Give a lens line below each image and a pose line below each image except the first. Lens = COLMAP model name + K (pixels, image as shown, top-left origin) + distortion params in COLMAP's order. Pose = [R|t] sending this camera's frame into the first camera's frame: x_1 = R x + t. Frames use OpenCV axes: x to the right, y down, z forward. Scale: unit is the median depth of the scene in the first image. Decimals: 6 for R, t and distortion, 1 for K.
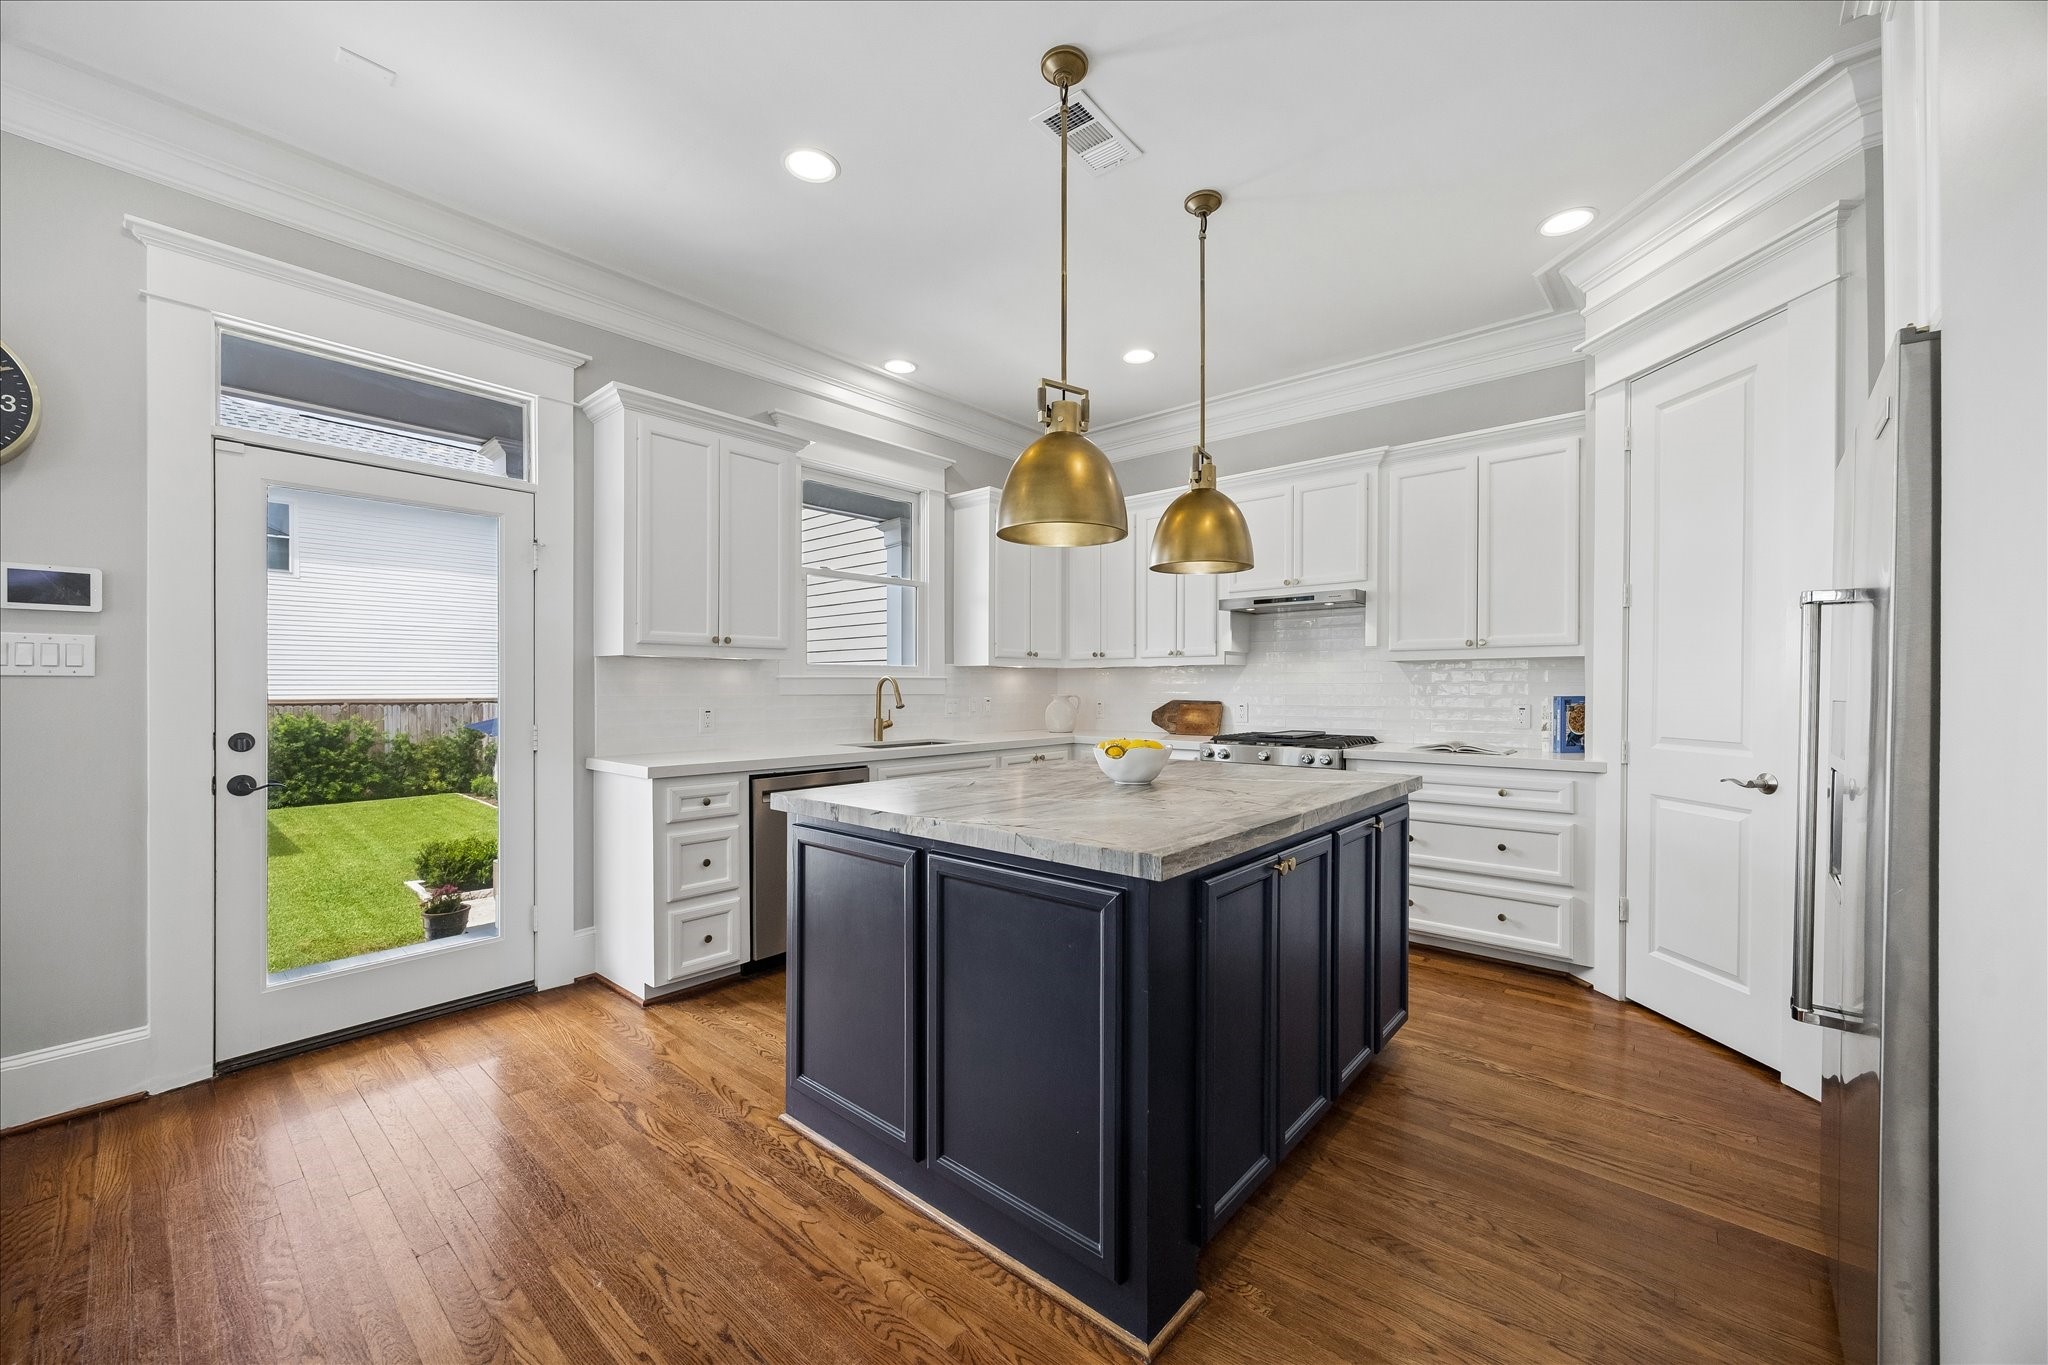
lens RADIAL K [[801.6, 0, 1018.5], [0, 801.6, 688.3], [0, 0, 1]] dist [-0.001779, 0.000236]
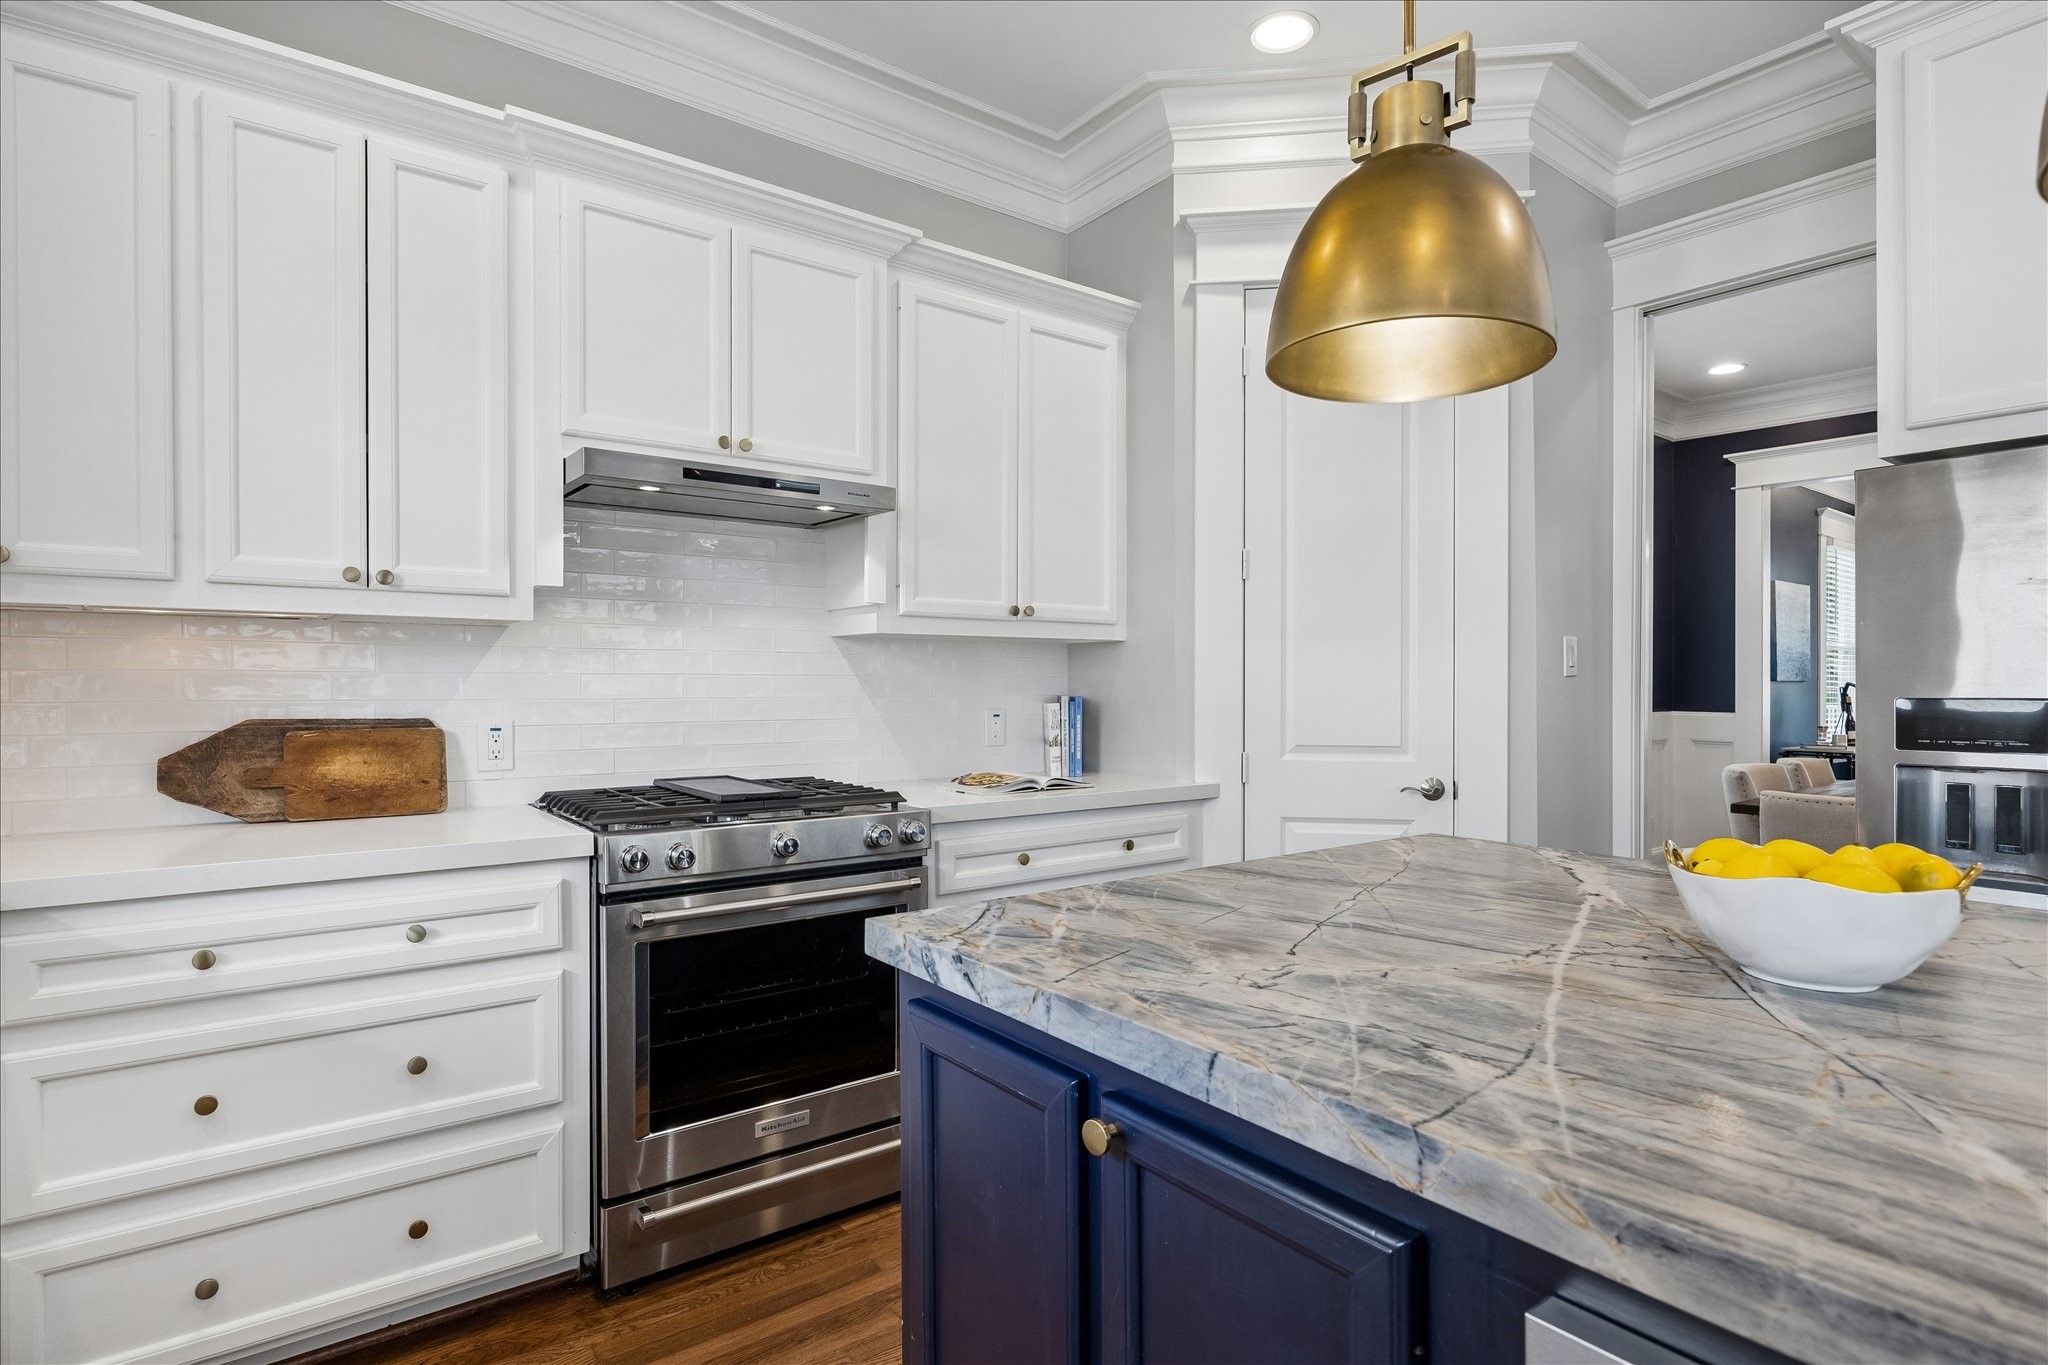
lens RADIAL K [[1056.7, 0, 1024.6], [0, 1056.7, 687.7], [0, 0, 1]] dist [0.000210, -0.000028]
pose [[0.192846, -0.001615, 0.981228, -0.190751], [-0.000530, 0.999998, 0.001750, 0.000861], [-0.981229, -0.000858, 0.192845, 0.687895]]
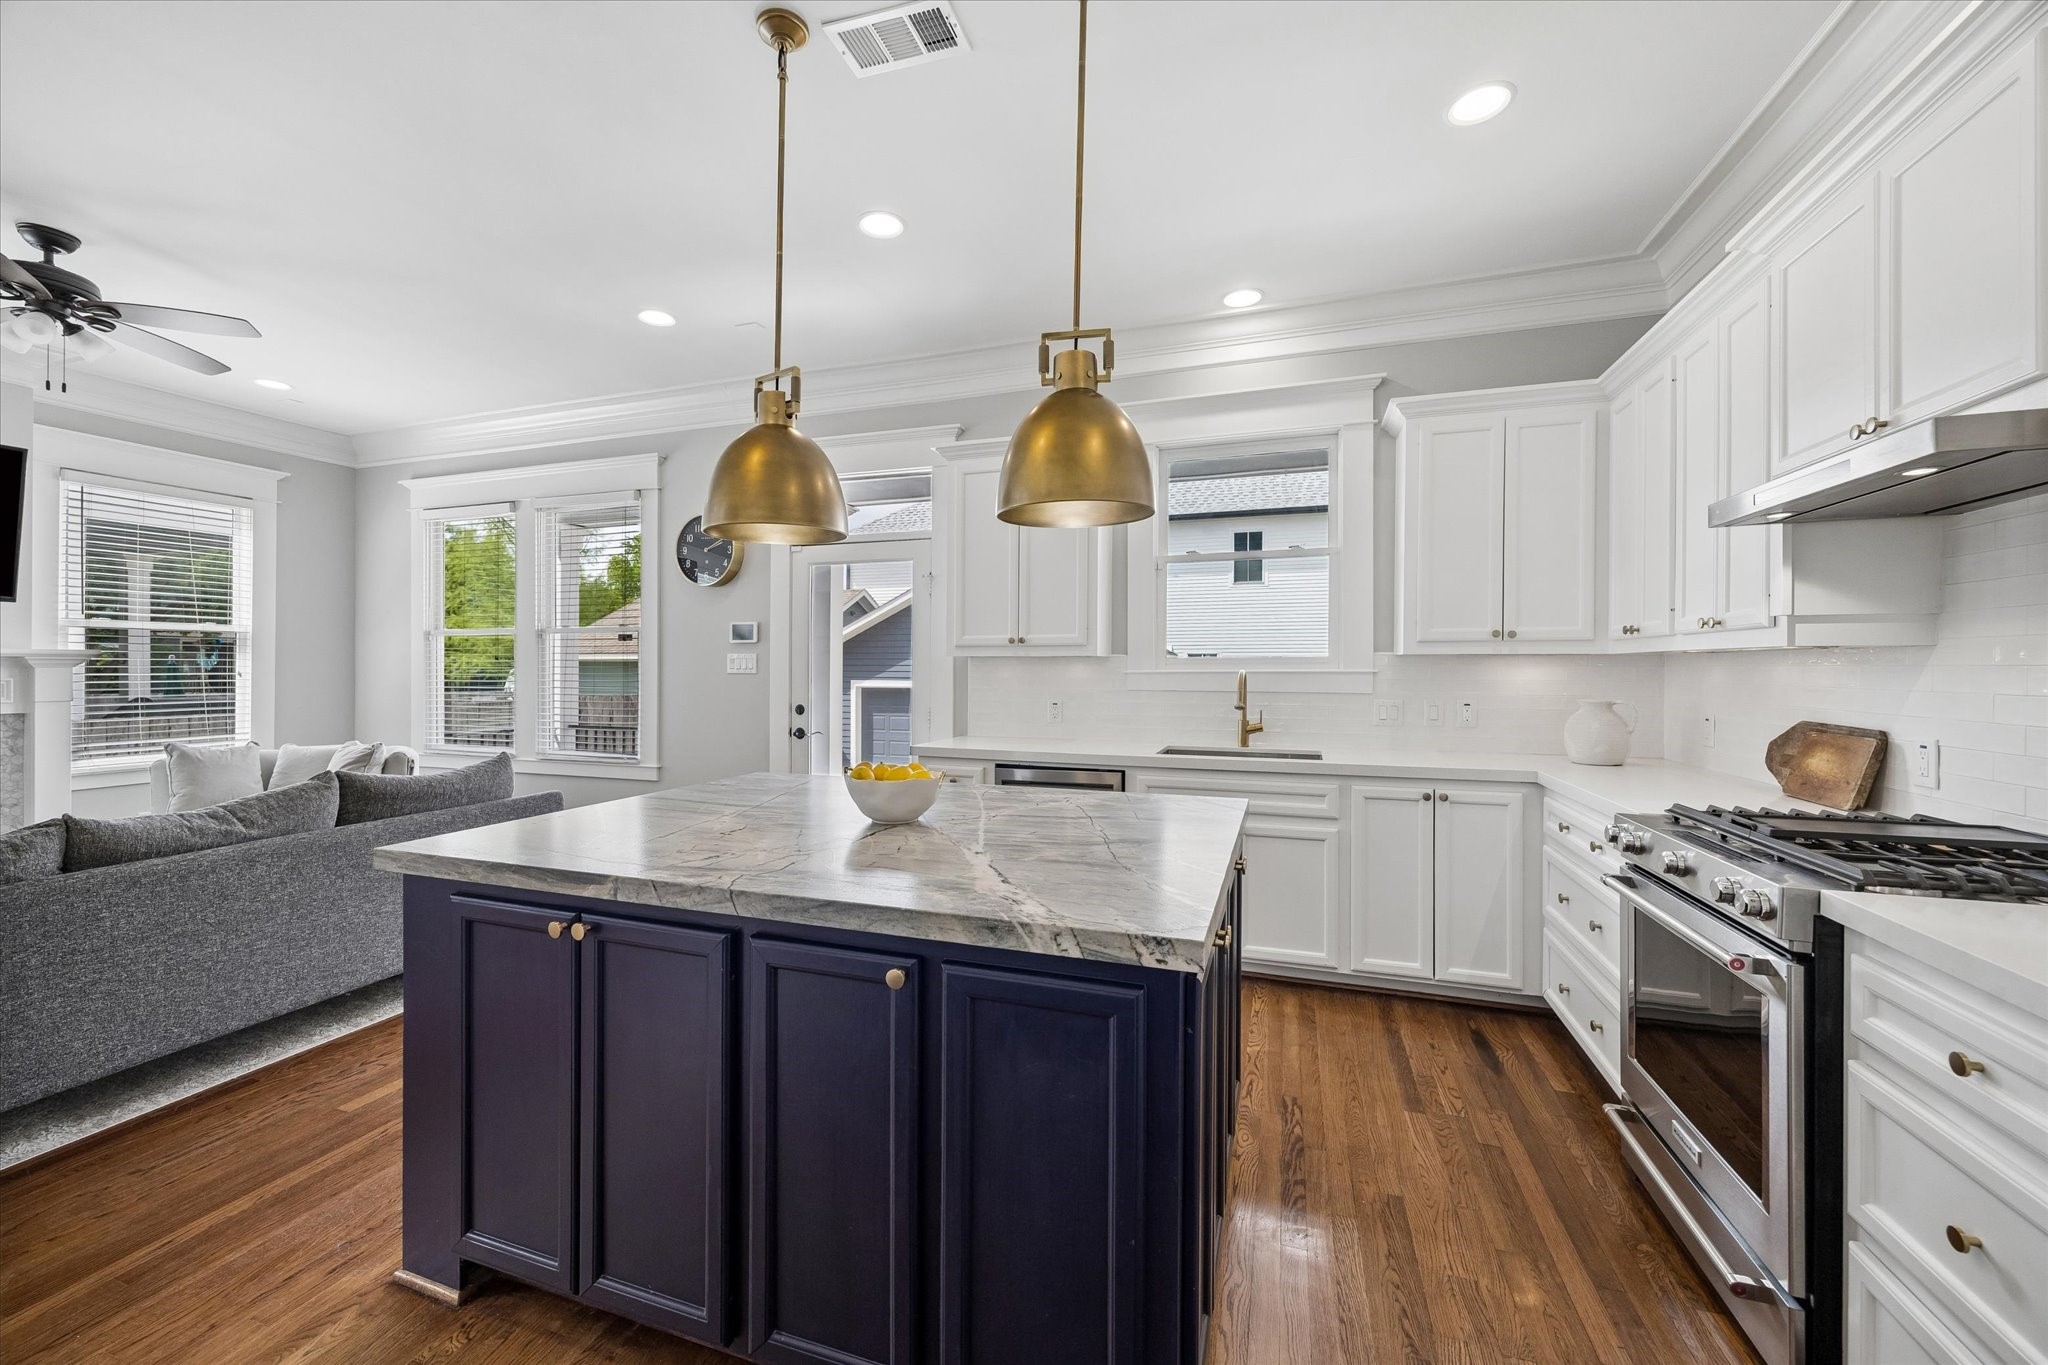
lens RADIAL K [[780.3, 0, 1022.1], [0, 780.3, 670.1], [0, 0, 1]] dist [-0.010012, -0.000514]
pose [[0.378355, 0.003721, -0.925653, 0.492449], [-0.001976, 0.999993, 0.003212, -0.017257], [0.925659, 0.000614, 0.378359, 0.468690]]
